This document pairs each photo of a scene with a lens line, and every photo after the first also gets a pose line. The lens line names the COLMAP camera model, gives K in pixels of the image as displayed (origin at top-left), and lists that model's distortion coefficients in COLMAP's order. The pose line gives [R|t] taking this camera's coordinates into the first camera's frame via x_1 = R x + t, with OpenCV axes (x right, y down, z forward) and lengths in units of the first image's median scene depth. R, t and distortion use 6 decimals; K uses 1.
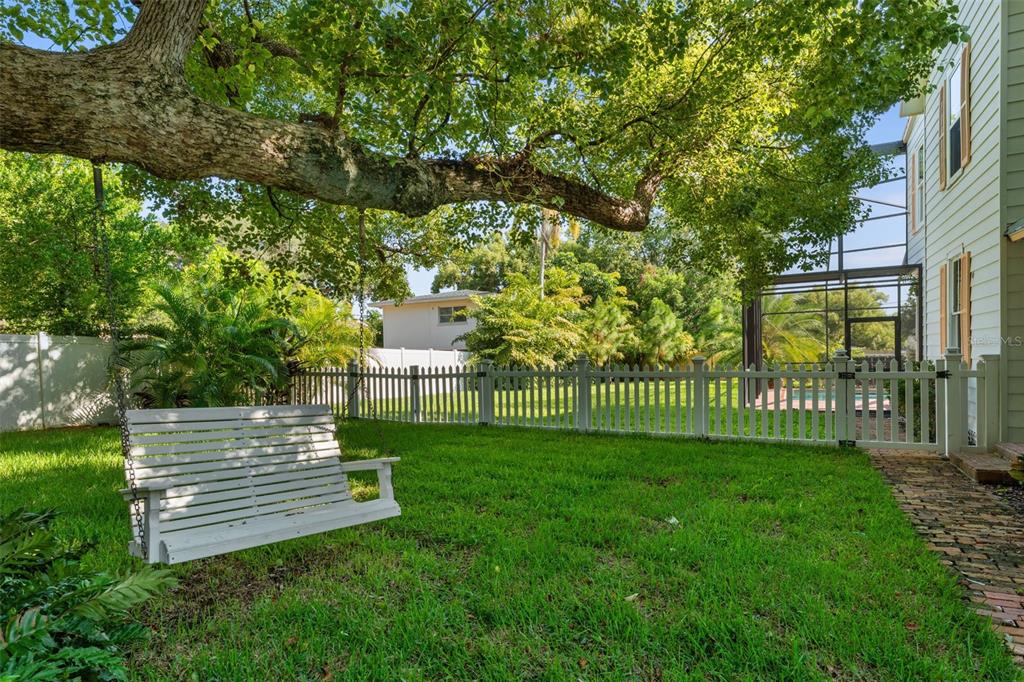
lens RADIAL K [[540.9, 0, 511.6], [0, 540.9, 366.8], [0, 0, 1]] dist [-0.001603, -0.000418]
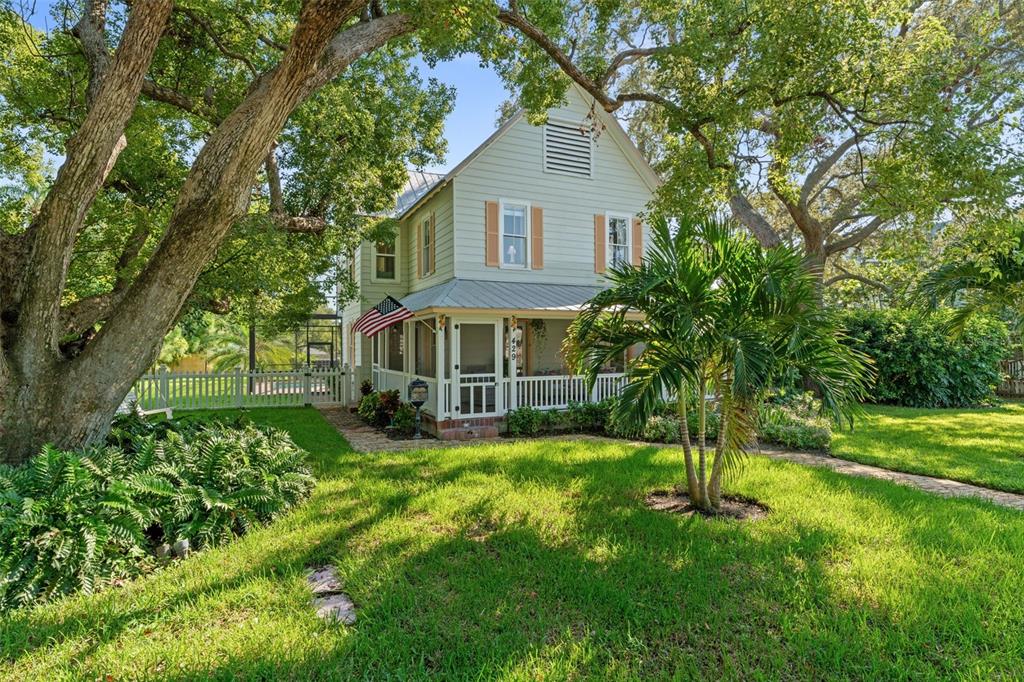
lens RADIAL K [[540.9, 0, 511.6], [0, 540.9, 366.8], [0, 0, 1]] dist [-0.001603, -0.000418]
pose [[0.609633, -0.007320, 0.792650, -0.347777], [0.001356, 0.999966, 0.008191, -0.018107], [-0.792683, -0.003919, 0.609622, -0.561117]]
